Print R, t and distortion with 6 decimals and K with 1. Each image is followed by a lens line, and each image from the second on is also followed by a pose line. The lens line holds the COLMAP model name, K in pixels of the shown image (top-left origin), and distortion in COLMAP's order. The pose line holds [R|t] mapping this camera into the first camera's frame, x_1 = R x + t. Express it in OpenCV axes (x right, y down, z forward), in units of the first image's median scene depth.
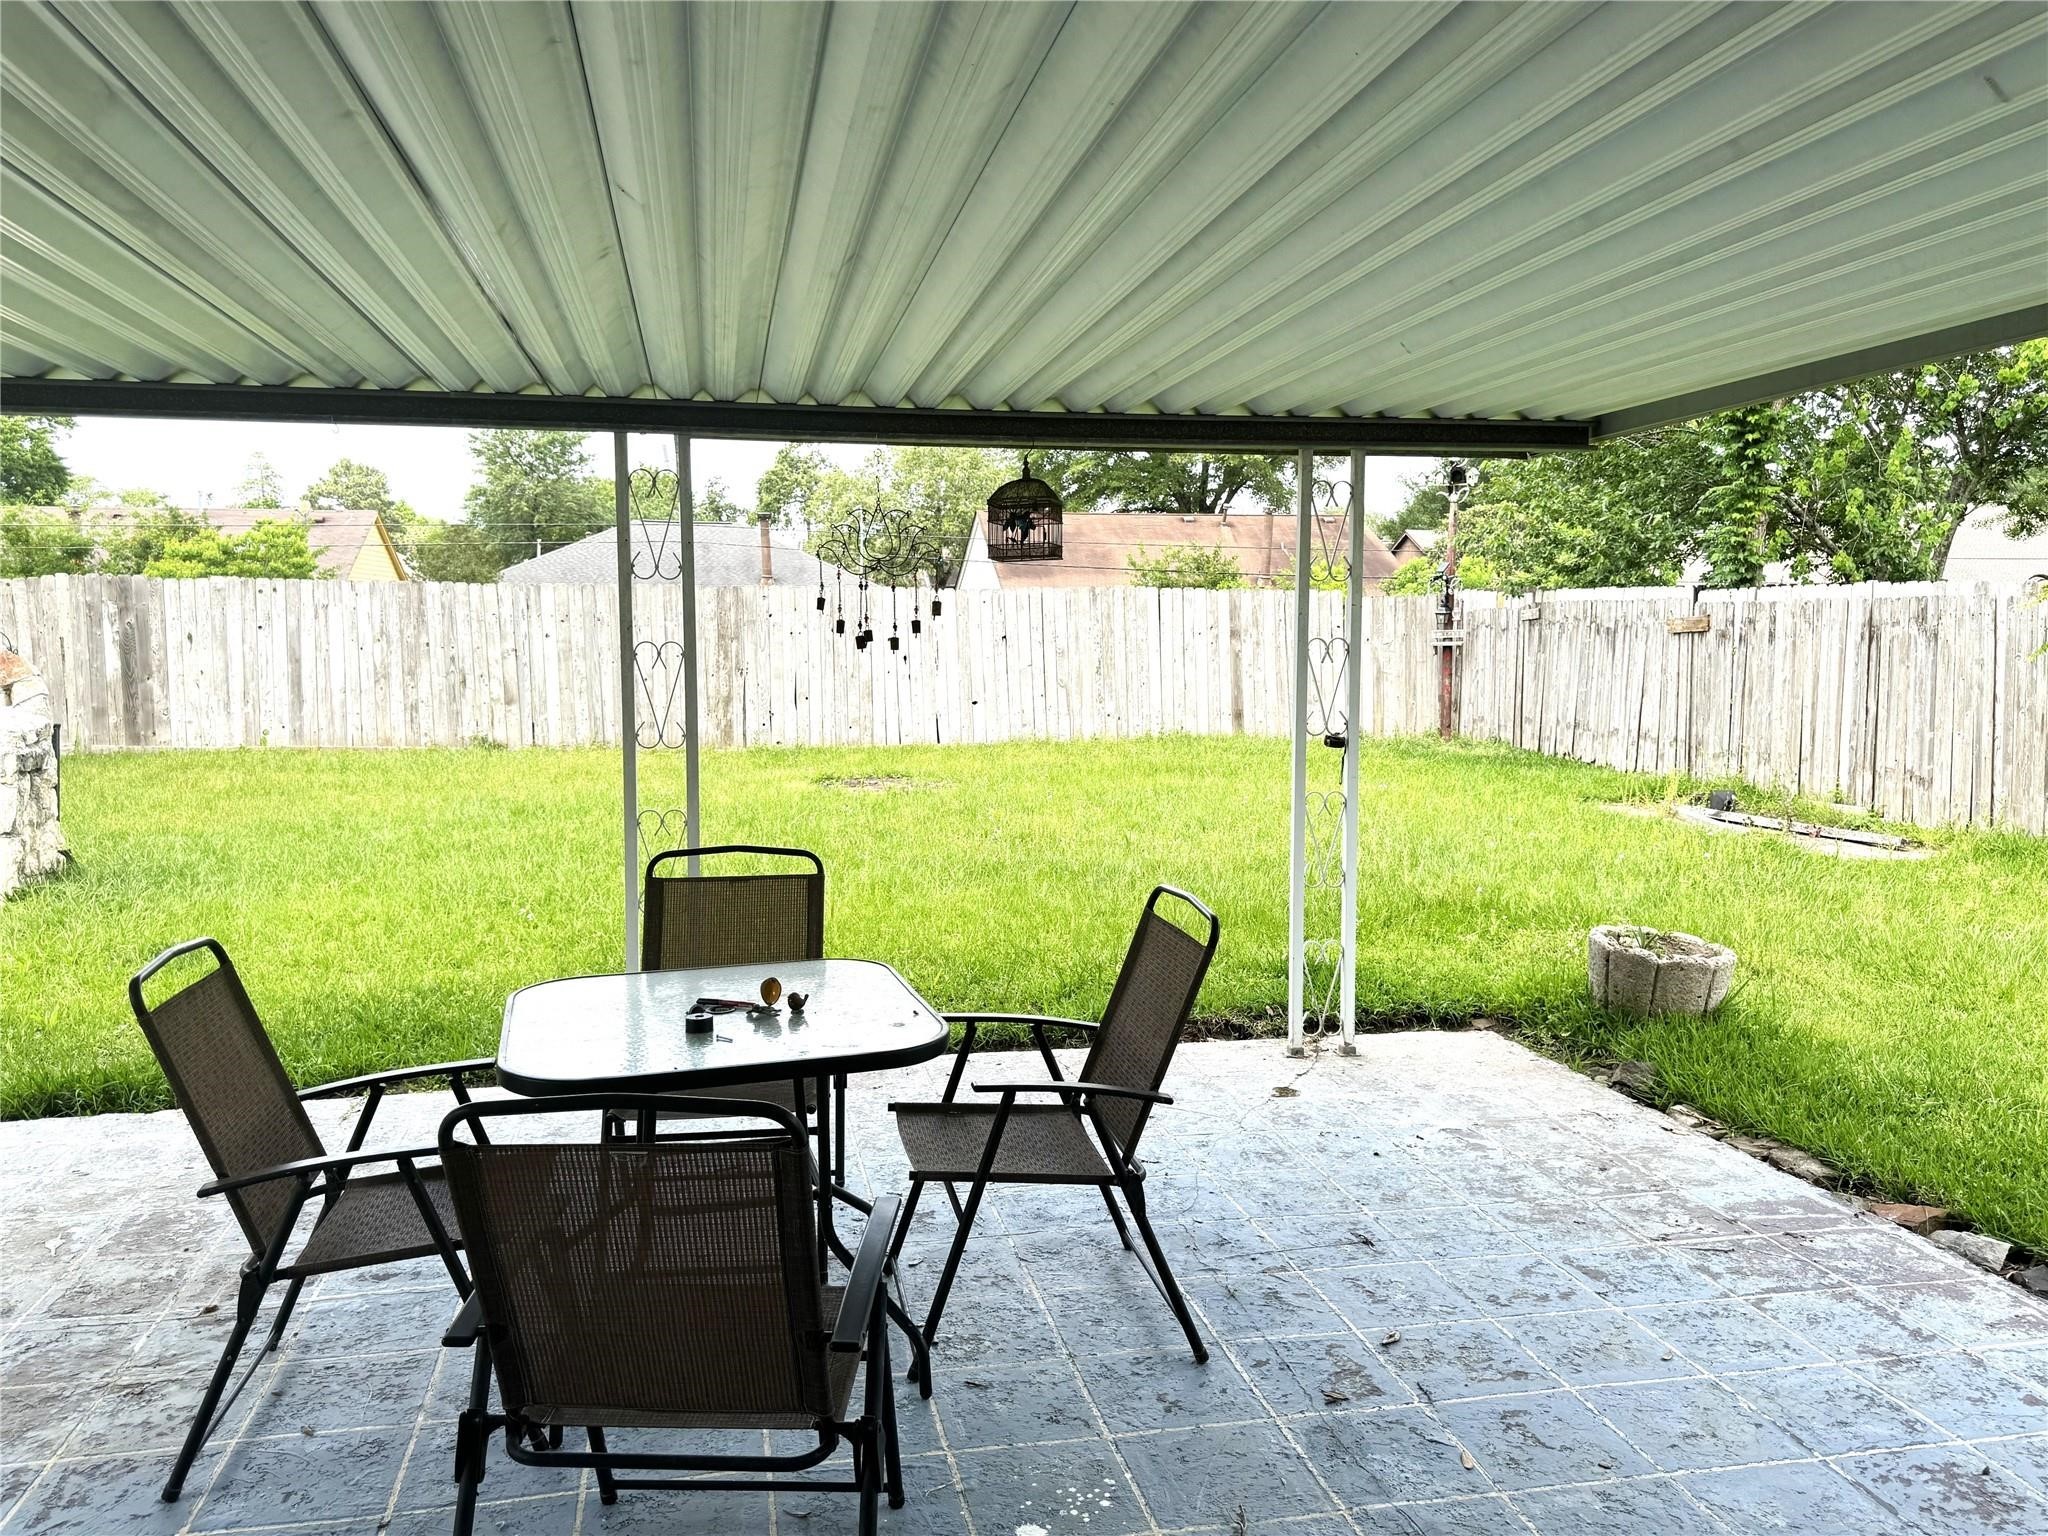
lens RADIAL K [[1551.6, 0, 1021.5], [0, 1551.6, 766.9], [0, 0, 1]] dist [-0.038242, -0.004490]
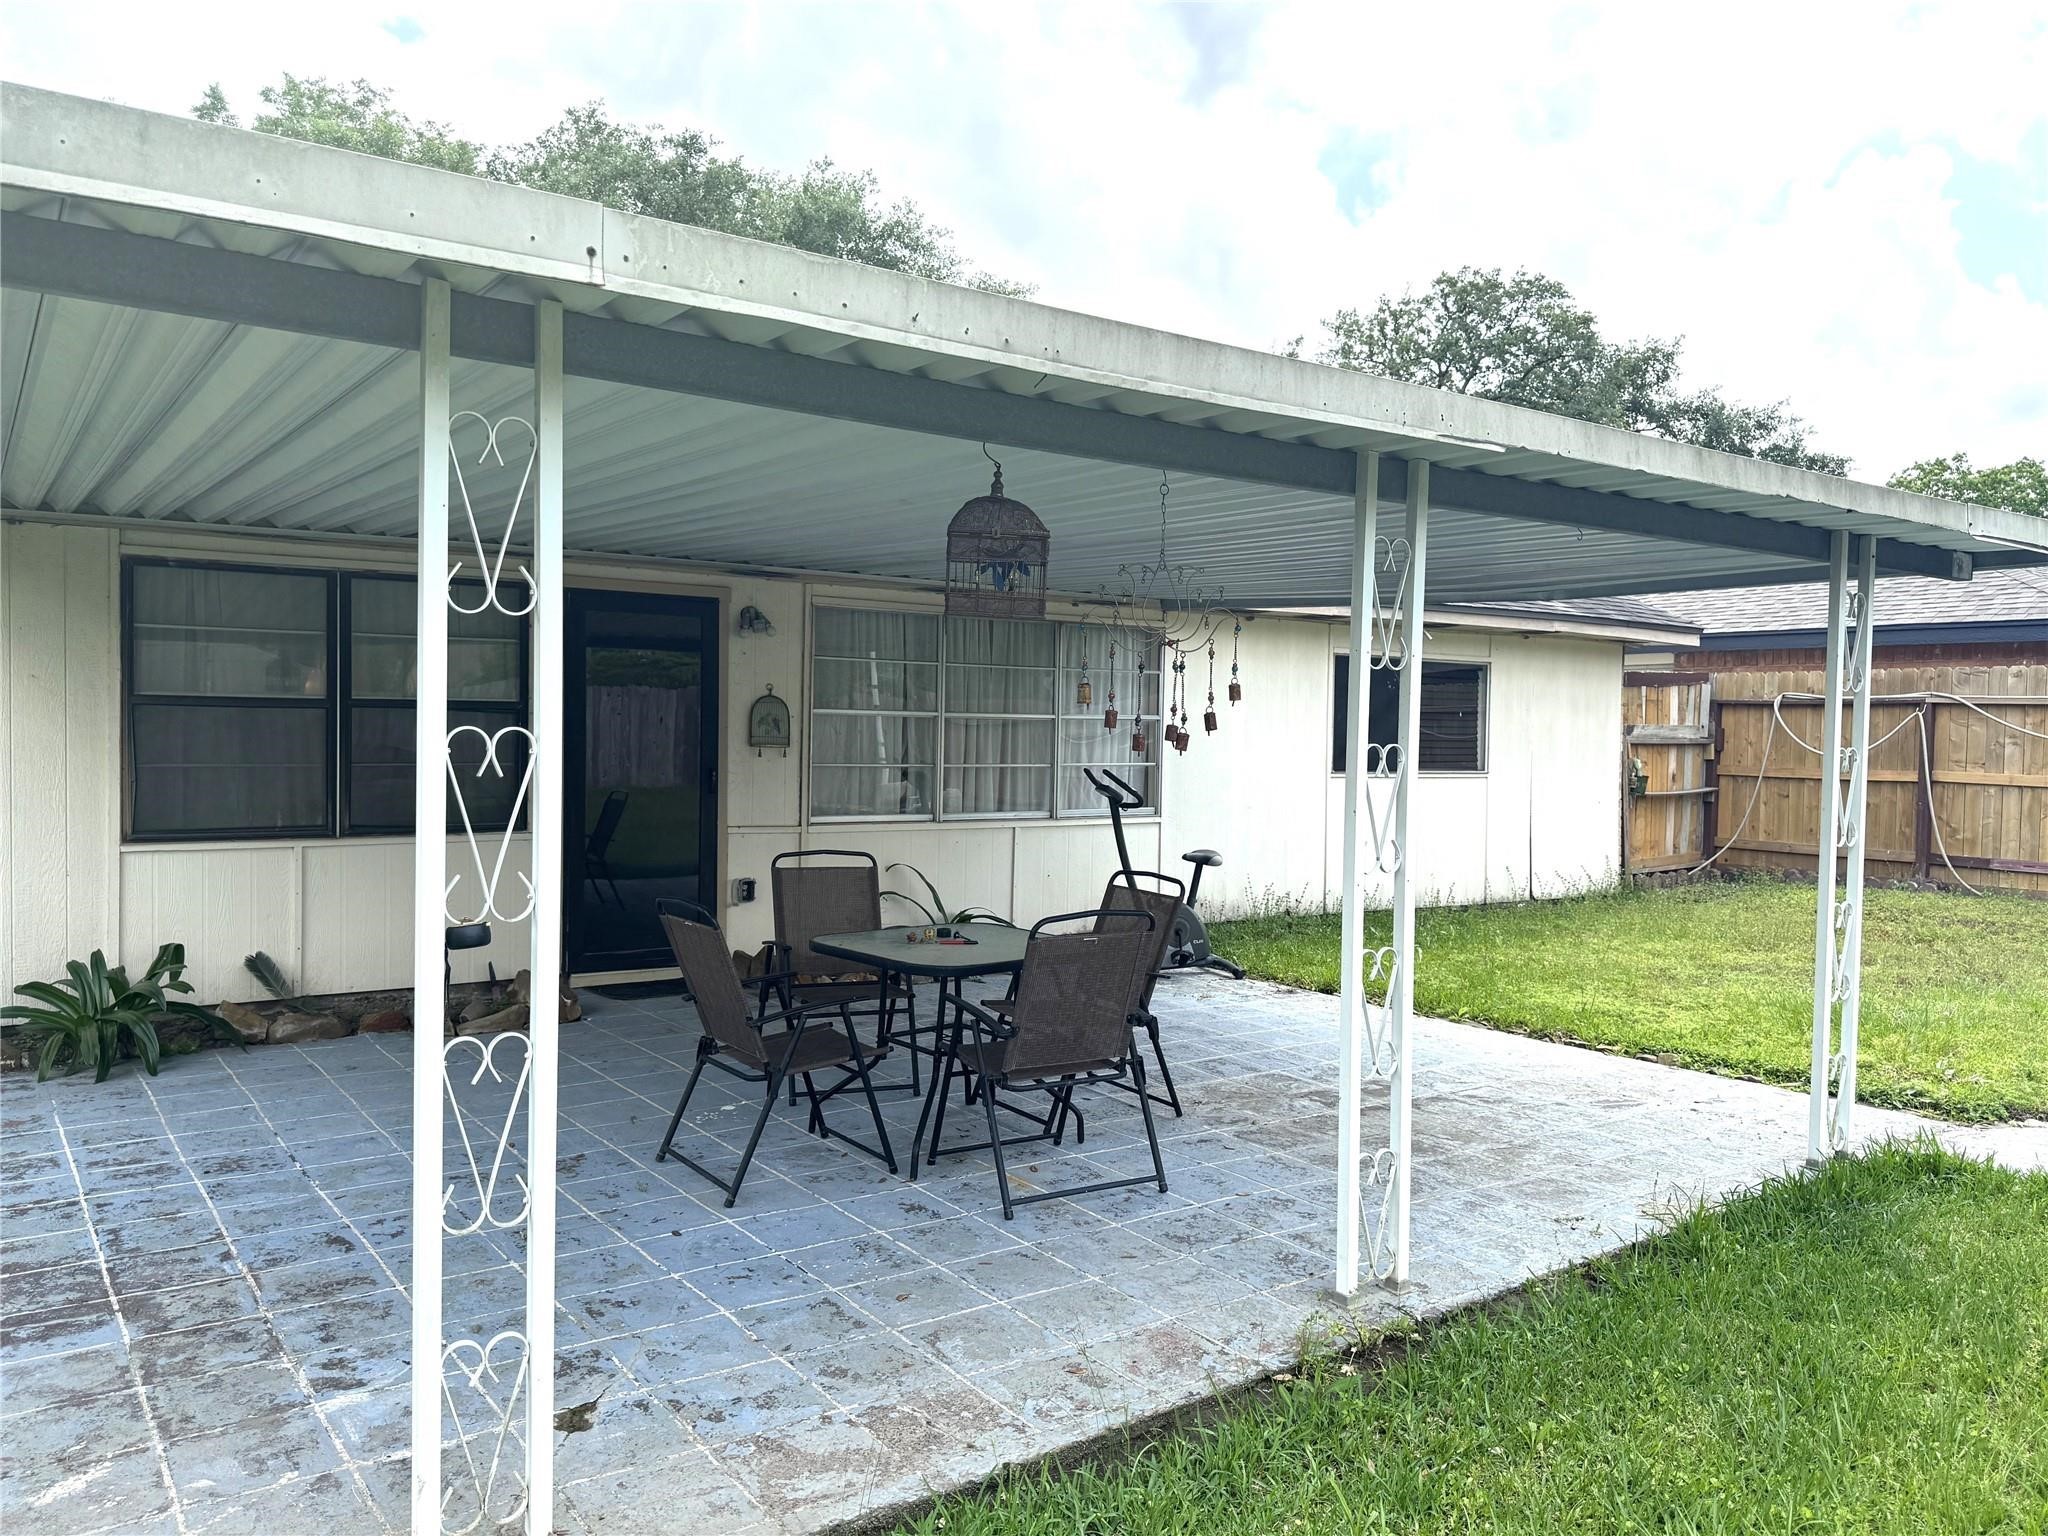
lens RADIAL K [[1551.6, 0, 1024.6], [0, 1551.6, 765.5], [0, 0, 1]] dist [-0.038242, -0.004490]
pose [[-0.921904, -0.007342, -0.387349, 0.296880], [-0.056091, 0.991816, 0.114697, -0.177510], [0.383337, 0.127467, -0.914770, 1.949121]]
